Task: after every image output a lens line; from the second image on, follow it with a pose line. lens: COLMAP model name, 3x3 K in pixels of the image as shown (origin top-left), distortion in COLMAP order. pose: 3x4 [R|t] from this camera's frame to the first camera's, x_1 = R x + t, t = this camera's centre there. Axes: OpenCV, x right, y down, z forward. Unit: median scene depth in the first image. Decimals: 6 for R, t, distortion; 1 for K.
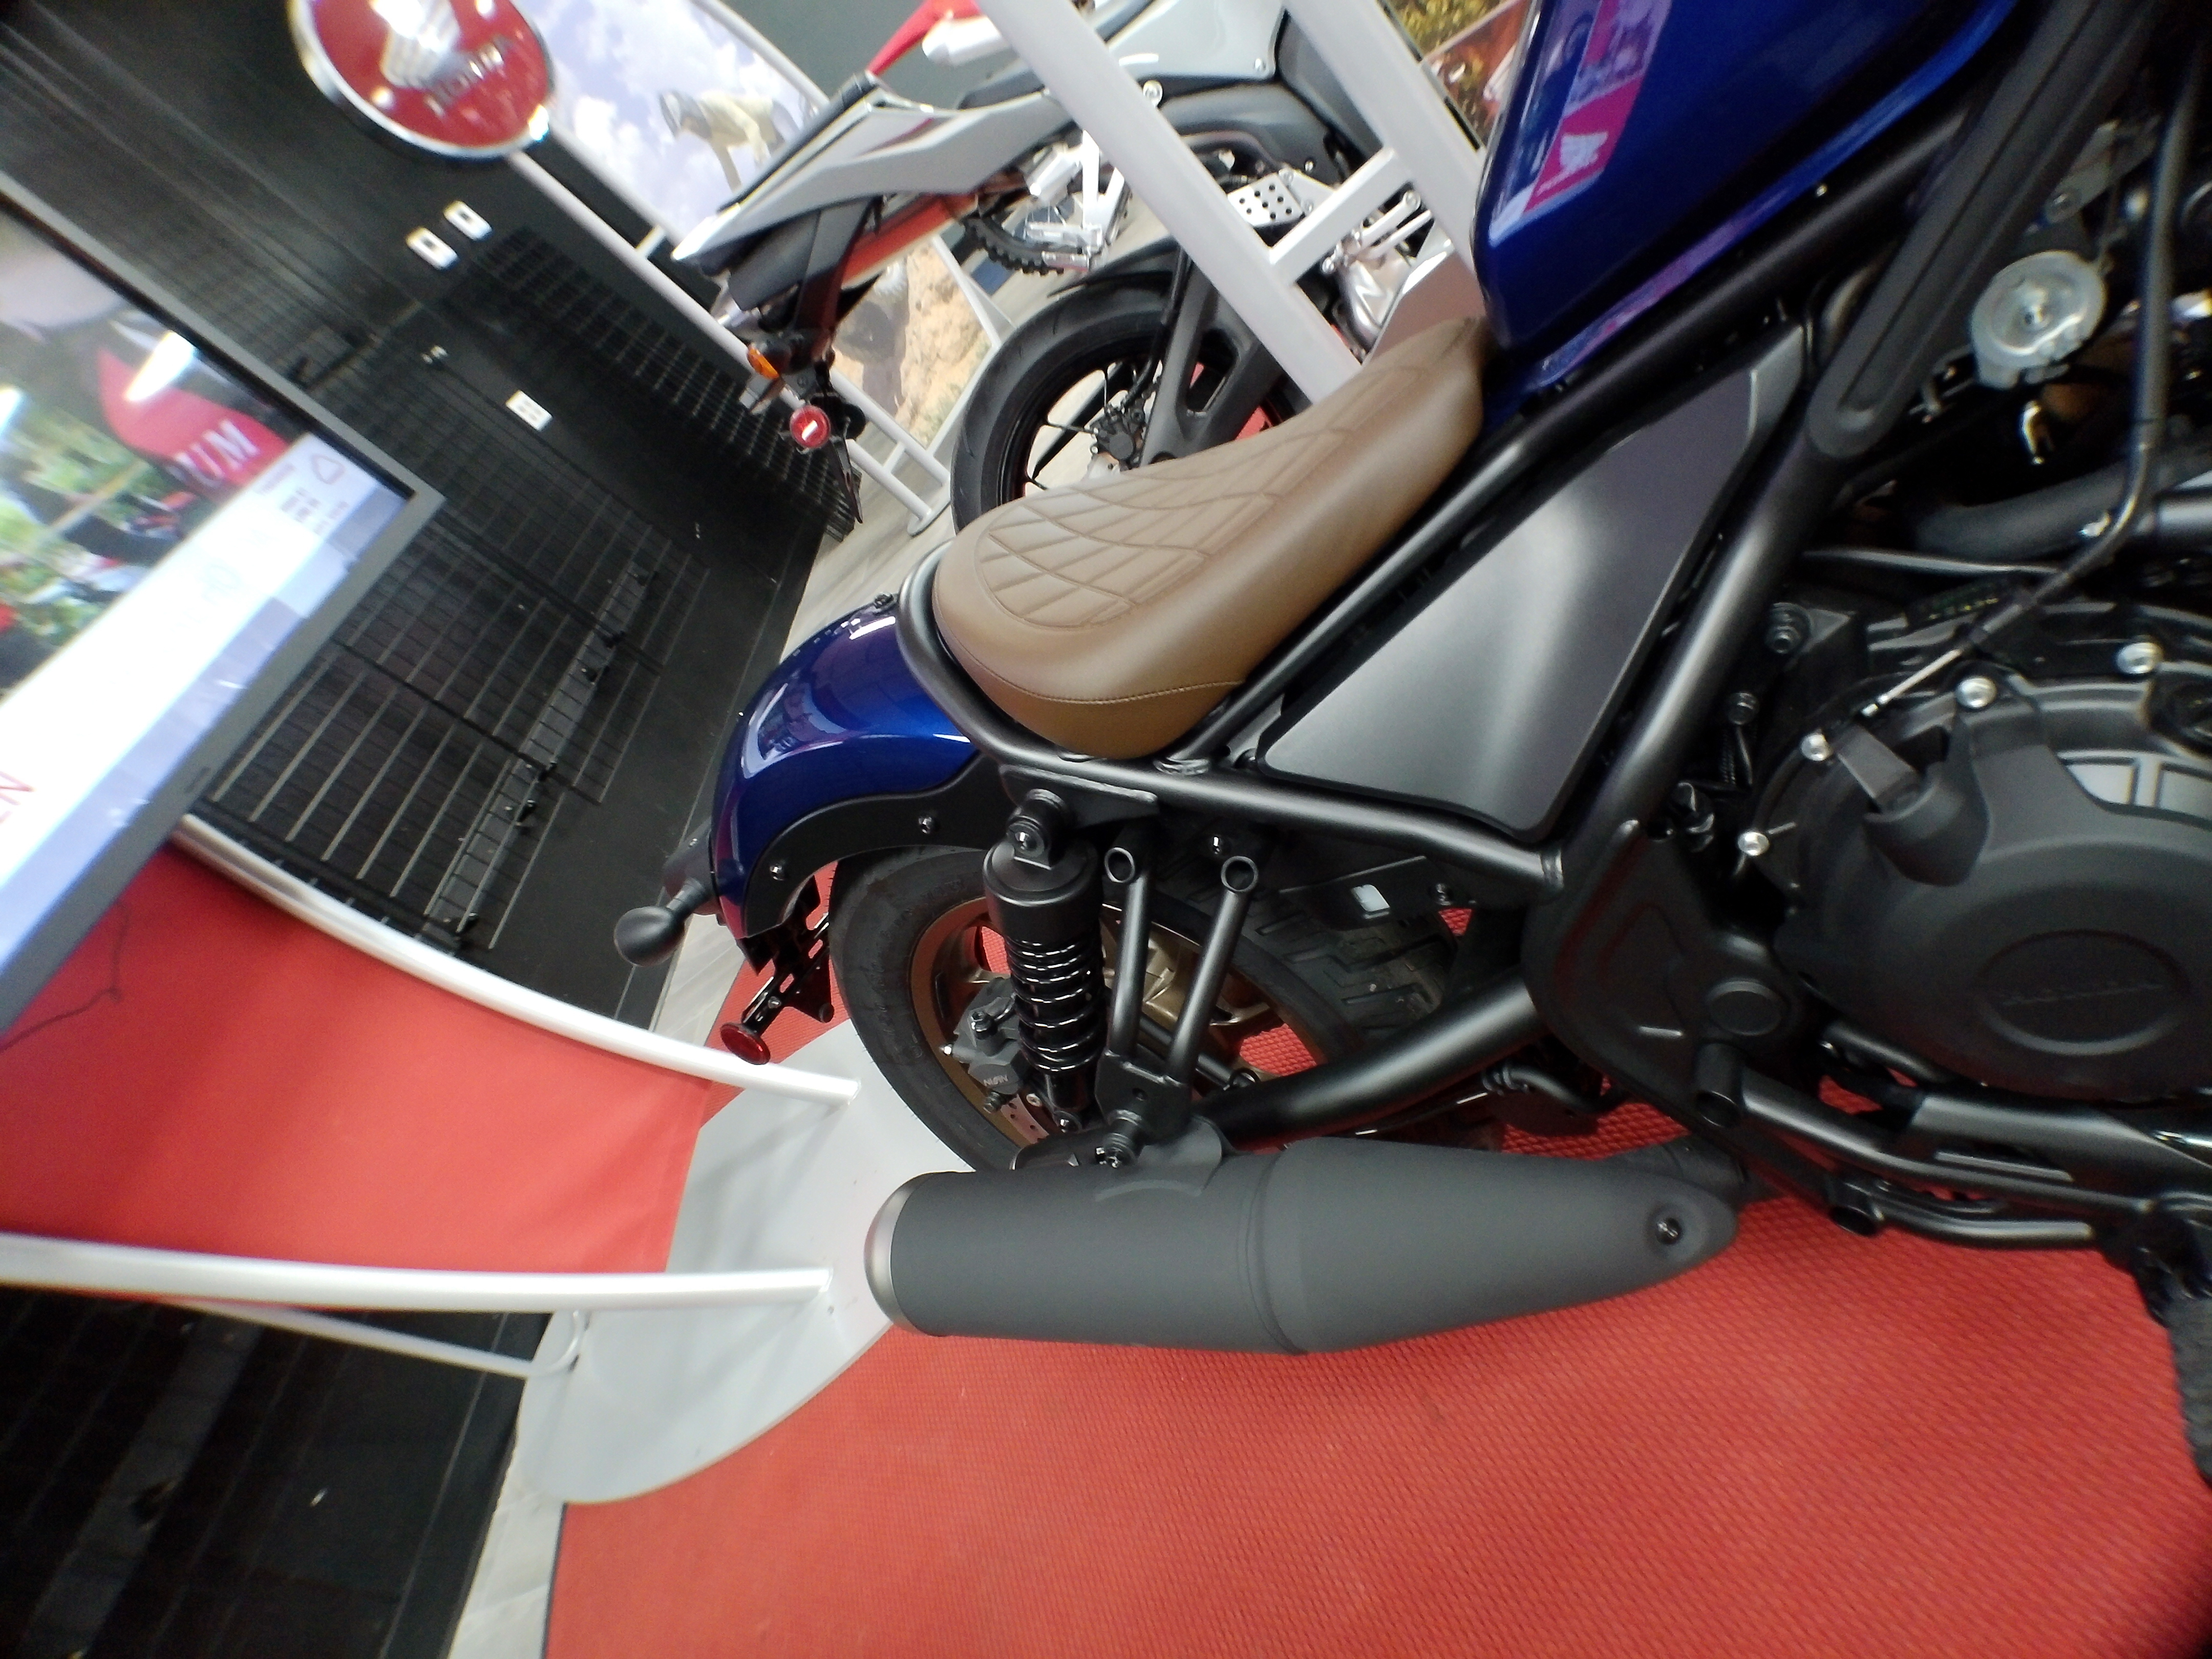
lens RADIAL K [[1168.4, 0, 1118.1], [0, 1168.4, 808.2], [0, 0, 1]] dist [-0.045912, 0.010401]
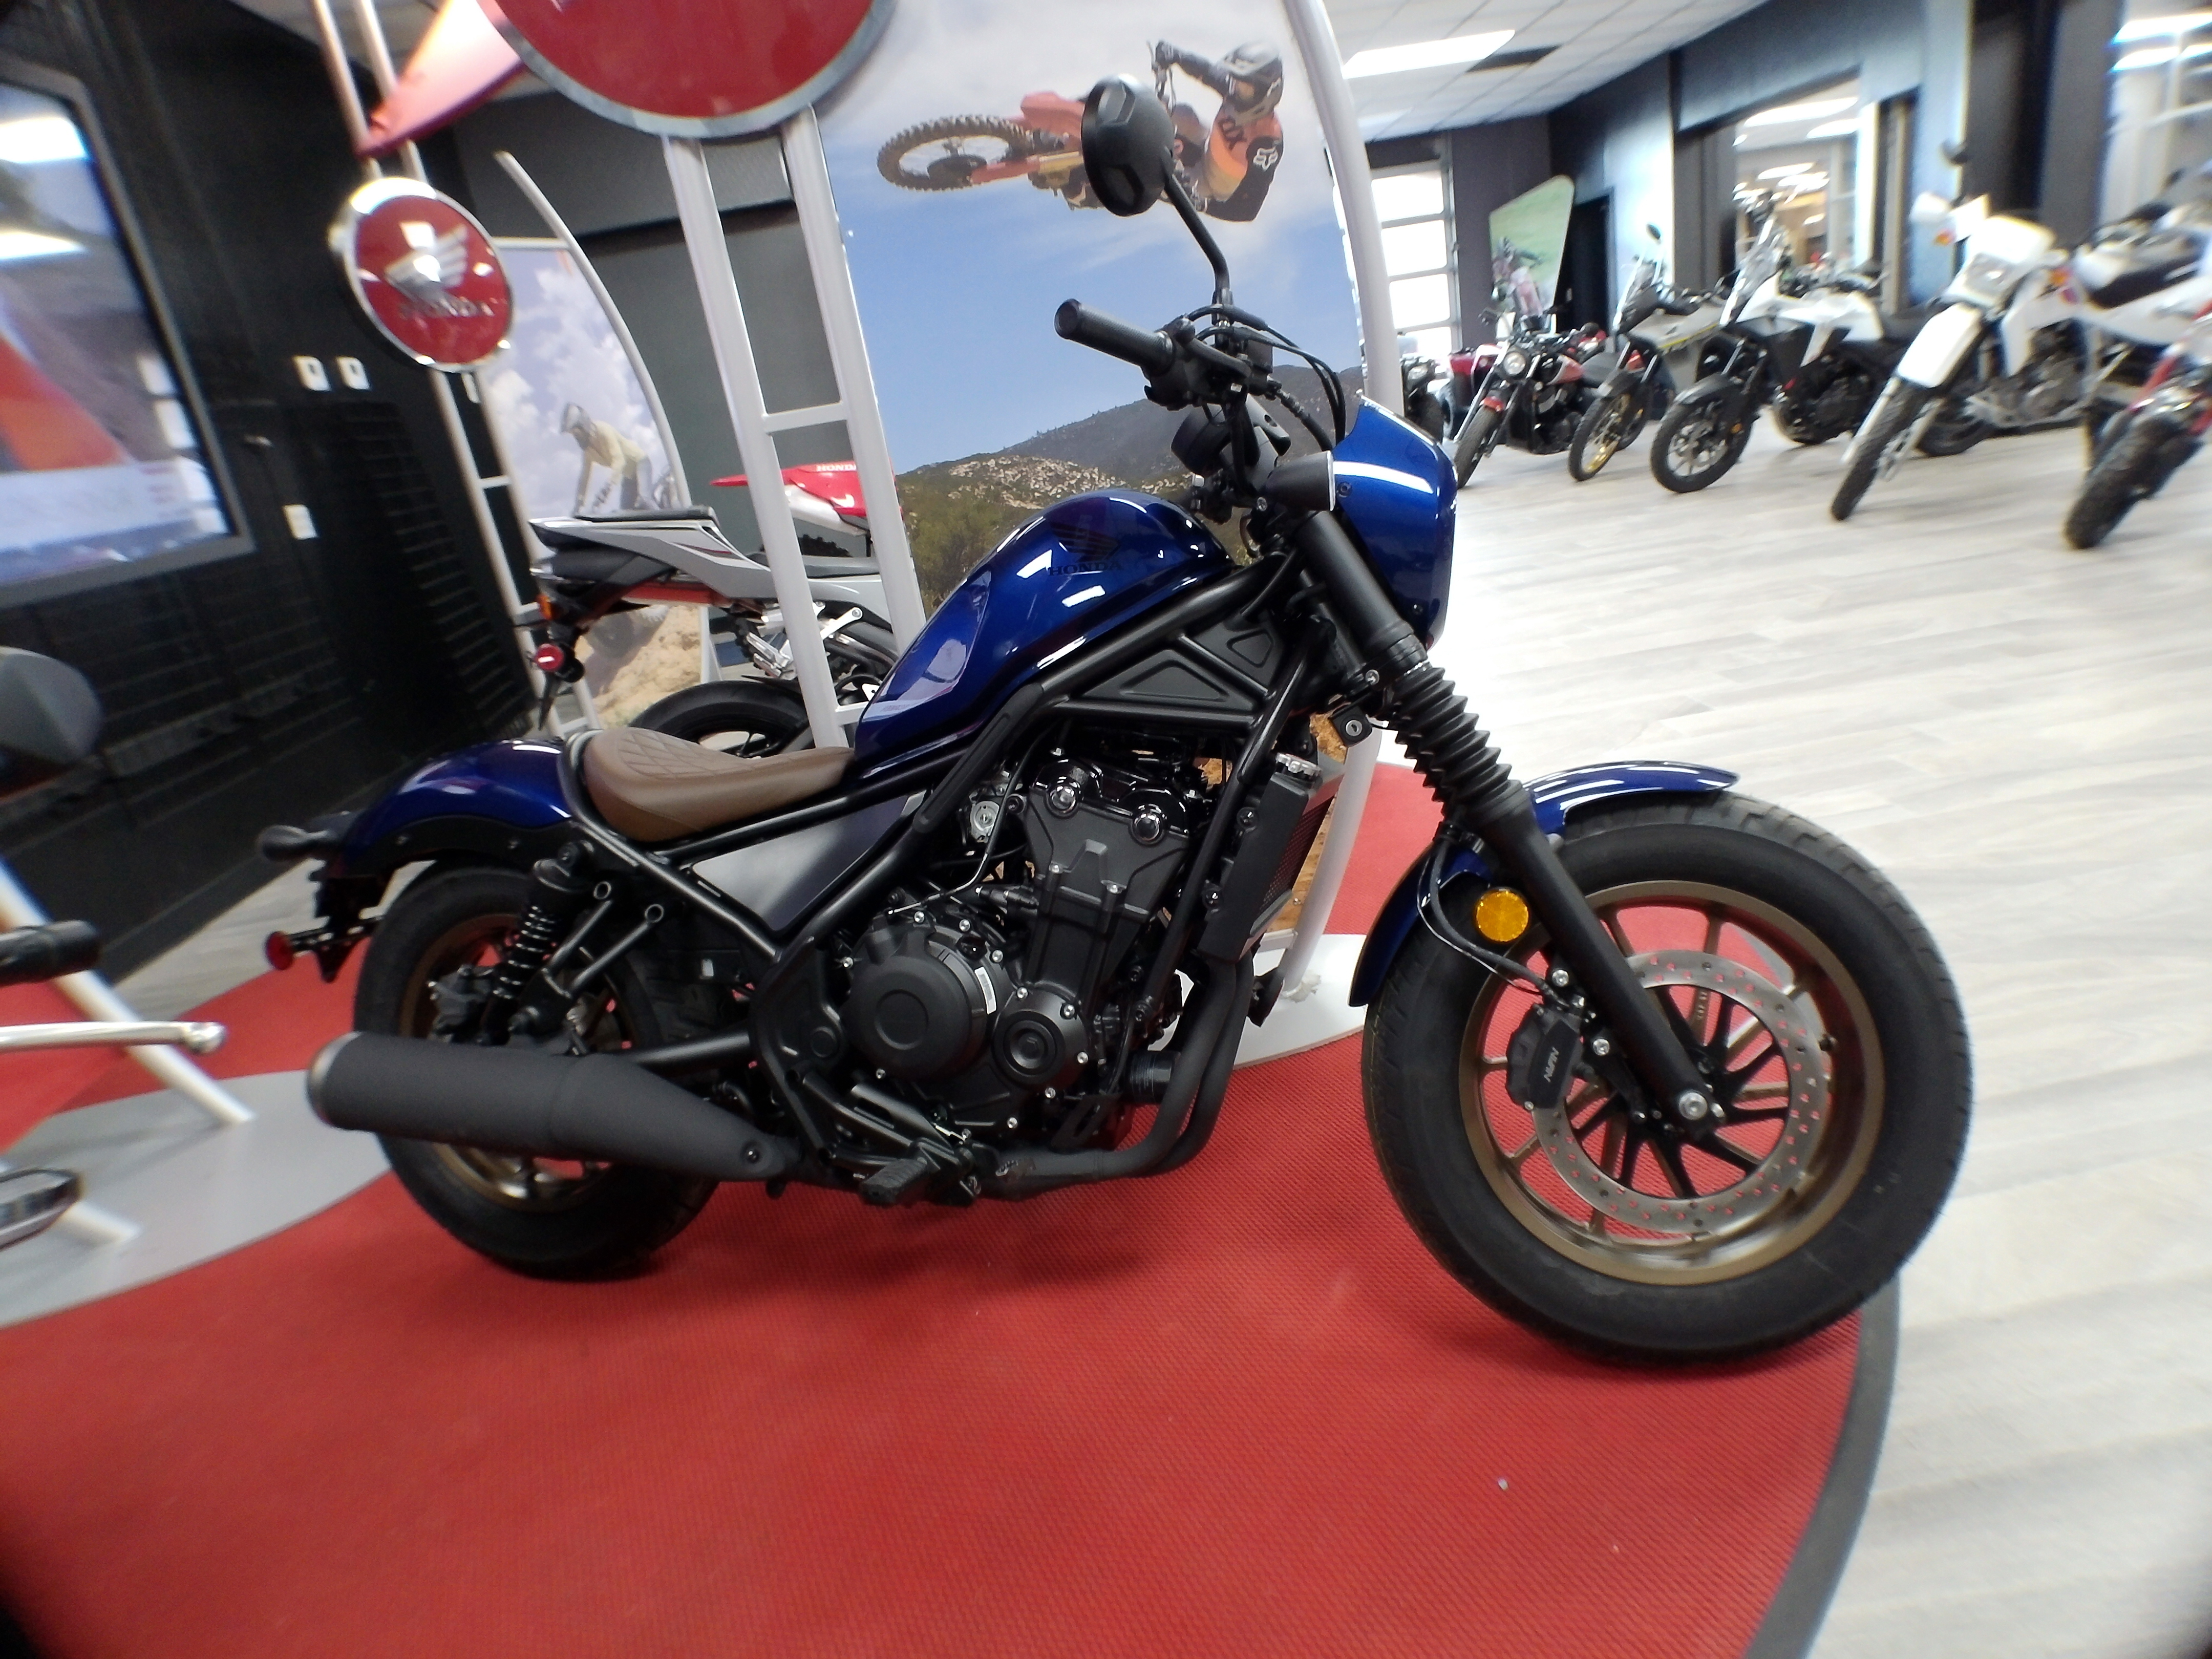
lens RADIAL K [[1168.4, 0, 1126.6], [0, 1168.4, 825.6], [0, 0, 1]] dist [-0.045912, 0.010401]
pose [[0.829338, 0.503994, 0.241222, 0.088425], [-0.366062, 0.816260, -0.446897, 0.215529], [-0.422133, 0.282327, 0.861449, -0.474390]]
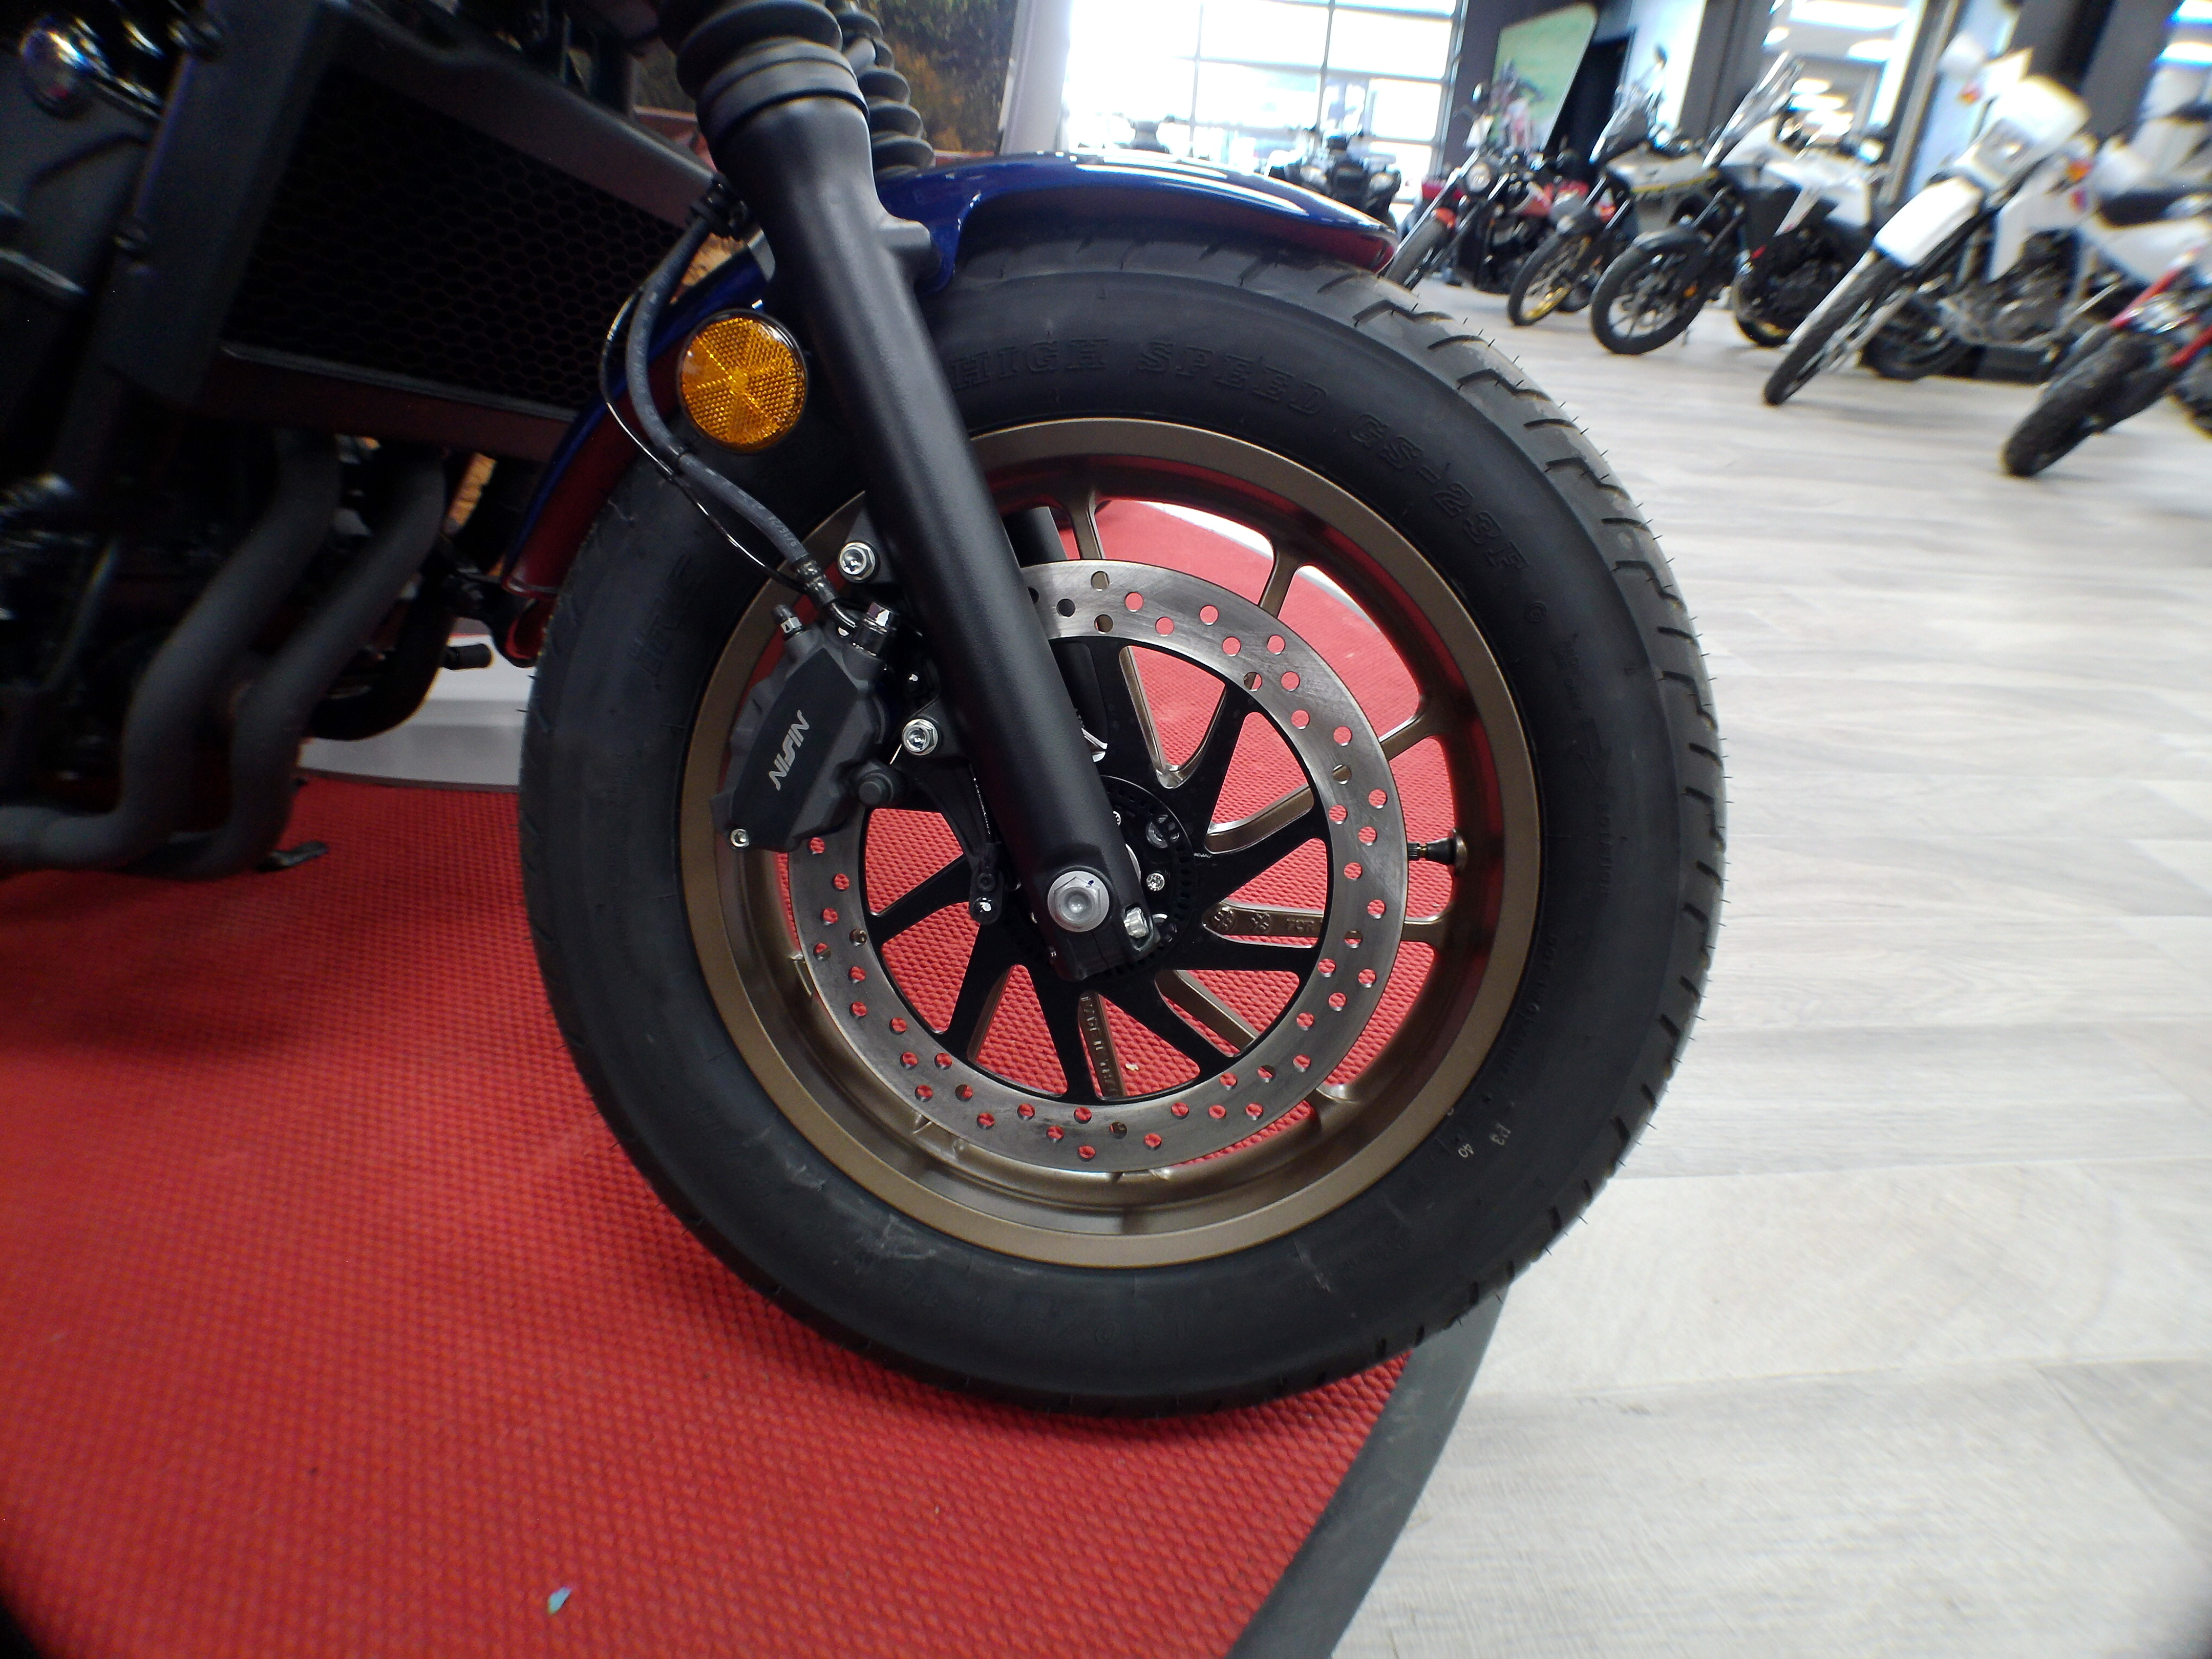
lens RADIAL K [[1168.4, 0, 1123.2], [0, 1168.4, 812.9], [0, 0, 1]] dist [-0.045912, 0.010401]
pose [[0.687633, 0.612033, 0.390611, 0.472987], [-0.484723, 0.787513, -0.380615, 0.023263], [-0.540560, 0.072385, 0.838186, -0.250232]]
